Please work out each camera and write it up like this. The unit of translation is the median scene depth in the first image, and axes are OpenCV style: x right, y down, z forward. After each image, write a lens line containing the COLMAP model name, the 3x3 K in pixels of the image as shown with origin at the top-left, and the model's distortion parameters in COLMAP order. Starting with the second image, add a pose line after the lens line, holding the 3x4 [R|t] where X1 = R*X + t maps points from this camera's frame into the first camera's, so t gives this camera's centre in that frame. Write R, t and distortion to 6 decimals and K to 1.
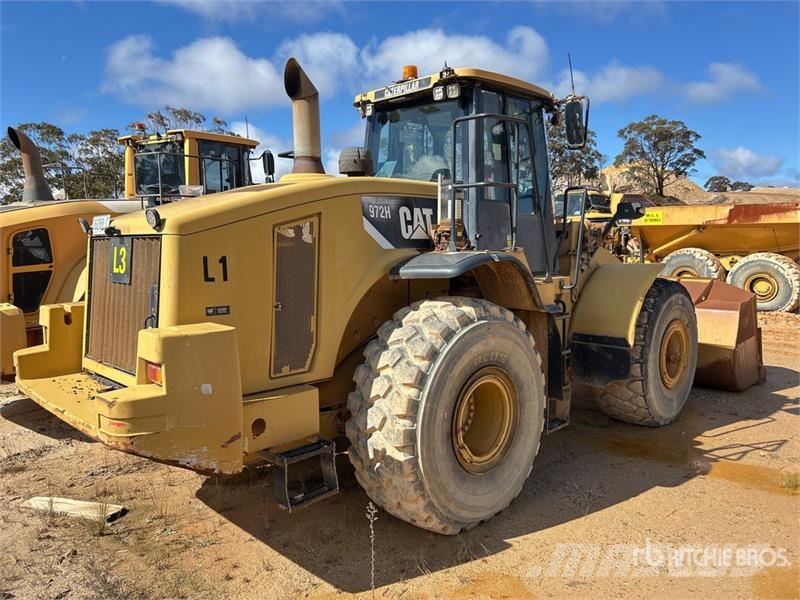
lens RADIAL K [[613.9, 0, 400.8], [0, 613.9, 297.1], [0, 0, 1]] dist [0.000351, 0.000866]
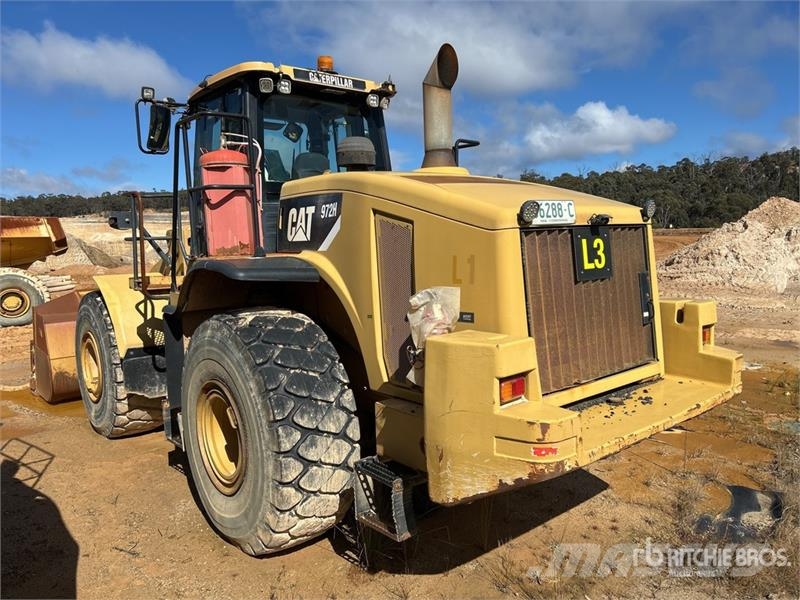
lens RADIAL K [[613.9, 0, 400.2], [0, 613.9, 303.1], [0, 0, 1]] dist [0.000351, 0.000866]
pose [[0.058257, -0.097612, 0.993518, -0.948108], [0.123413, 0.988278, 0.089861, -0.072446], [-0.990644, 0.117378, 0.069621, 0.861443]]
